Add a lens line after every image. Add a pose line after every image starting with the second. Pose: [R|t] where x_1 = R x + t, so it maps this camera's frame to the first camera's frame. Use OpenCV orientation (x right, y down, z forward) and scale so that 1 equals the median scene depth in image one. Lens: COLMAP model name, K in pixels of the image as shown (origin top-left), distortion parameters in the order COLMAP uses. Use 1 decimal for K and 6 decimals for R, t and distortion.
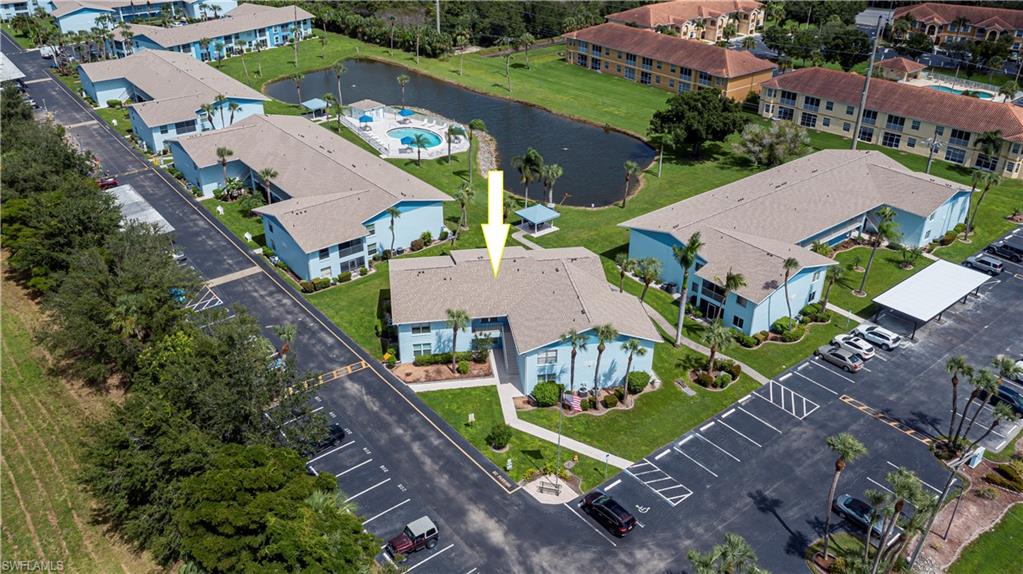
lens RADIAL K [[802.1, 0, 511.5], [0, 802.1, 287.0], [0, 0, 1]] dist [-0.012157, -0.005582]
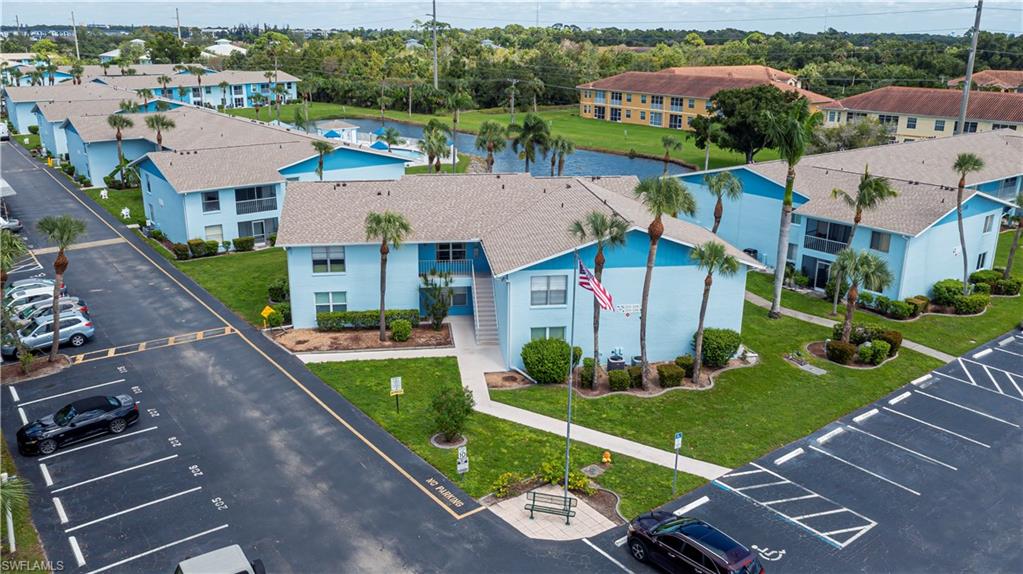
lens RADIAL K [[802.1, 0, 511.5], [0, 802.1, 287.0], [0, 0, 1]] dist [-0.012157, -0.005582]
pose [[0.999770, 0.008899, -0.019534, 0.029668], [-0.012667, 0.979265, -0.202189, 0.191518], [0.017330, 0.202390, 0.979152, 0.470052]]
